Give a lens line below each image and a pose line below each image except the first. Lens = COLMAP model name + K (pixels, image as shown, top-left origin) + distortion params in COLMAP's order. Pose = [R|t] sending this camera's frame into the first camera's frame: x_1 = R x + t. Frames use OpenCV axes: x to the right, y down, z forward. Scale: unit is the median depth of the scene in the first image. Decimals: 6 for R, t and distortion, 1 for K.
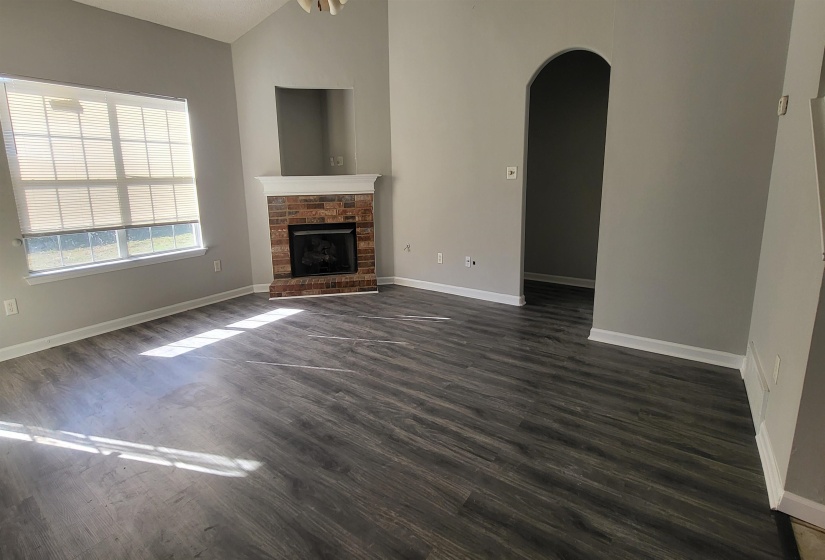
lens RADIAL K [[389.8, 0, 412.2], [0, 389.8, 249.1], [0, 0, 1]] dist [-0.001606, -0.000740]
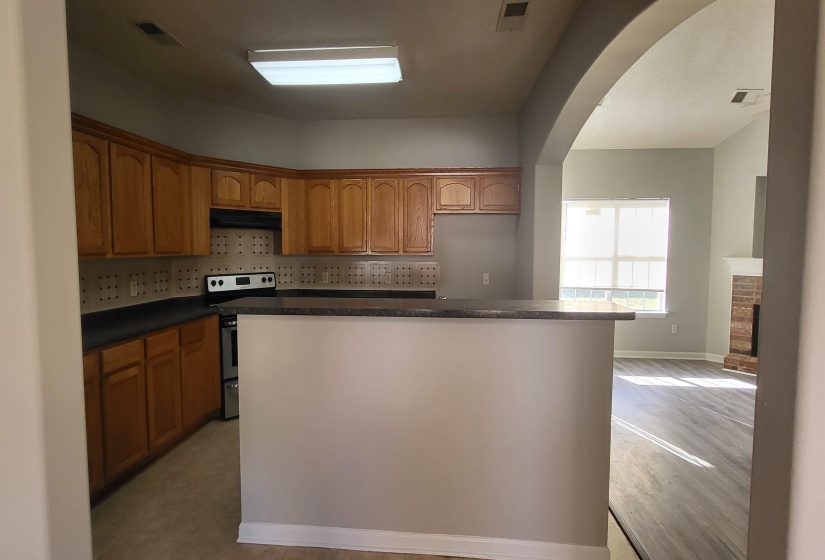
lens RADIAL K [[384.2, 0, 410.7], [0, 384.2, 264.0], [0, 0, 1]] dist [-0.000955, 0.000100]
pose [[0.511473, 0.062472, -0.857025, 0.087141], [-0.168574, 0.985269, -0.028785, 0.016517], [0.842602, 0.159195, 0.514470, -0.326359]]
